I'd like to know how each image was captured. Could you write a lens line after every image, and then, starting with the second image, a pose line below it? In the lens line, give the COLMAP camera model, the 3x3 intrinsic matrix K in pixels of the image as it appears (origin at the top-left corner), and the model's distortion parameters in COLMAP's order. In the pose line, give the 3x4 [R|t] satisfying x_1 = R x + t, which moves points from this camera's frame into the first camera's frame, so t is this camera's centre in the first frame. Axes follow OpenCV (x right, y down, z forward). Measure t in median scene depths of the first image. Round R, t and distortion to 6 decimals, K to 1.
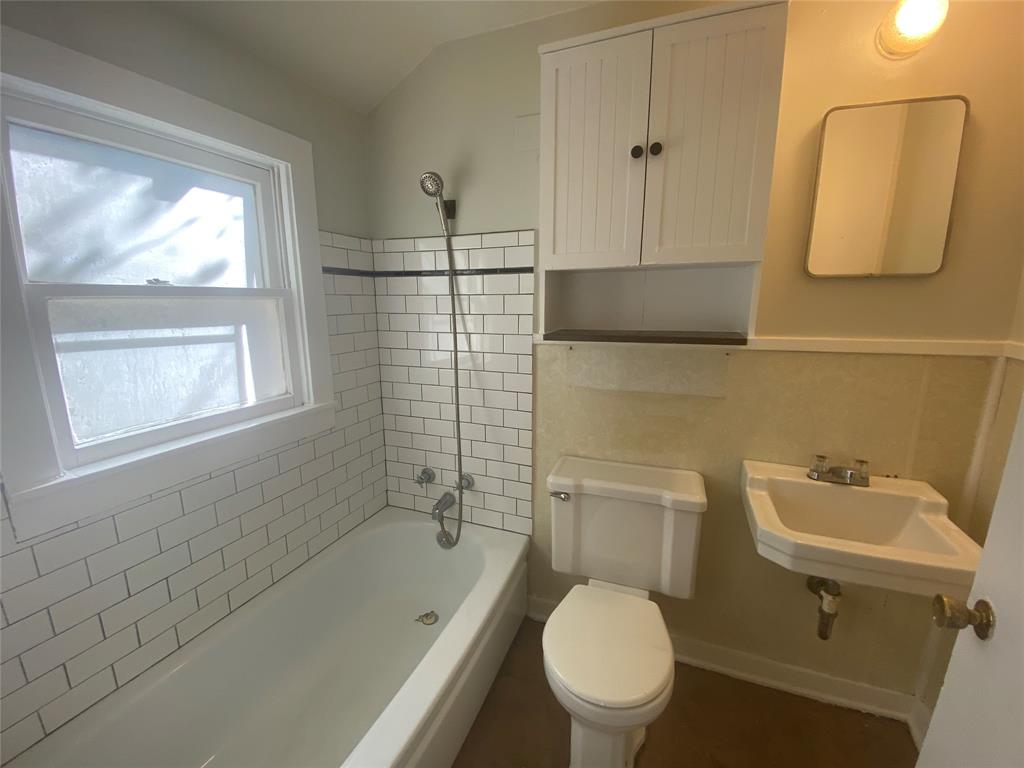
lens RADIAL K [[415.4, 0, 510.1], [0, 415.4, 384.9], [0, 0, 1]] dist [0.026860, -0.023574]
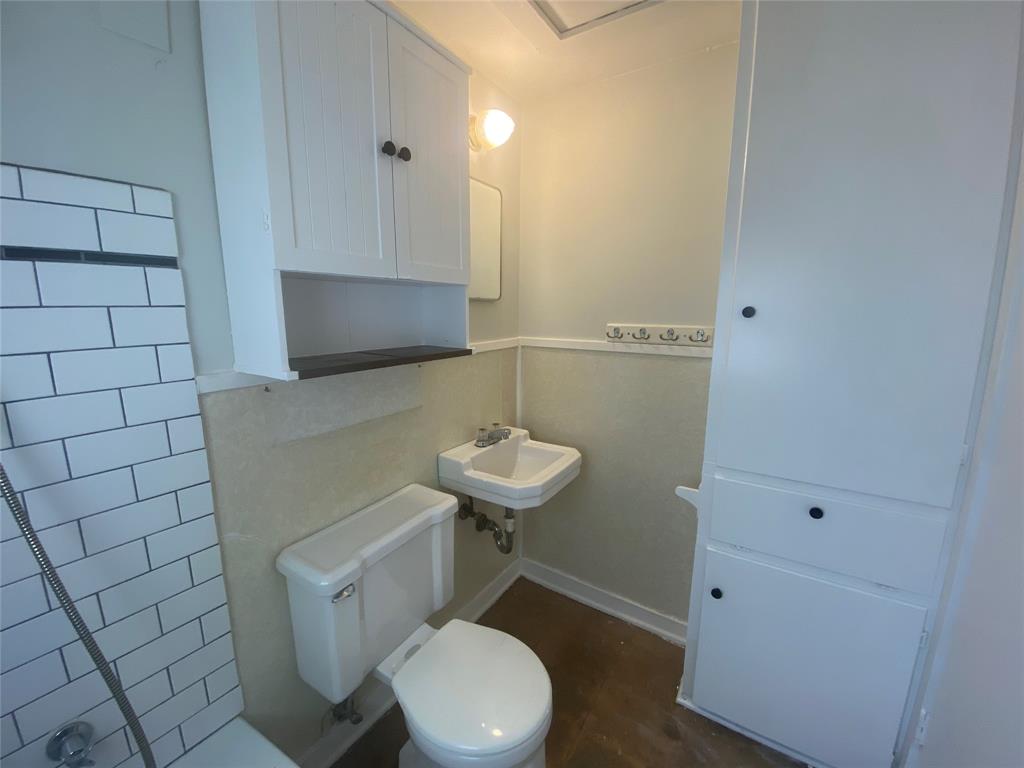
lens RADIAL K [[405.1, 0, 515.1], [0, 405.1, 379.8], [0, 0, 1]] dist [0.024754, -0.029300]
pose [[0.180205, -0.159524, 0.970607, -0.446117], [0.195746, 0.972841, 0.123548, -0.115388], [-0.963955, 0.167729, 0.206537, 0.531146]]
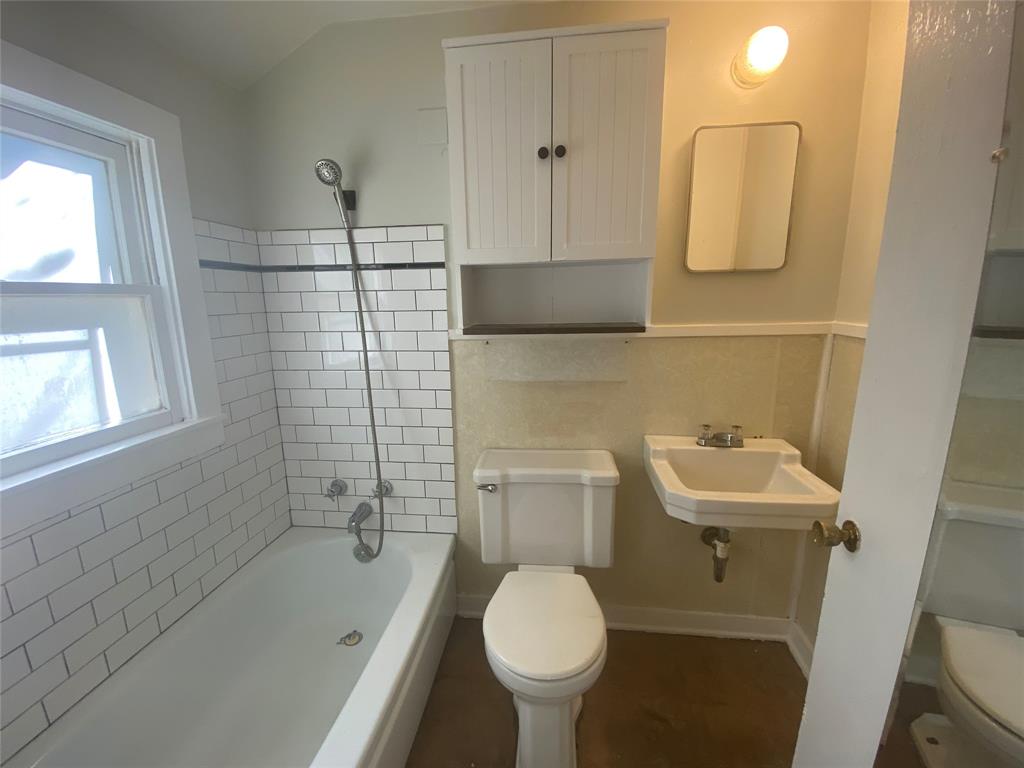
lens RADIAL K [[415.4, 0, 510.1], [0, 415.4, 384.9], [0, 0, 1]] dist [0.026860, -0.023574]
pose [[0.966263, -0.062705, 0.249807, -0.065321], [0.064032, 0.997944, 0.002820, 0.017099], [-0.249471, 0.013270, 0.968291, 0.003553]]
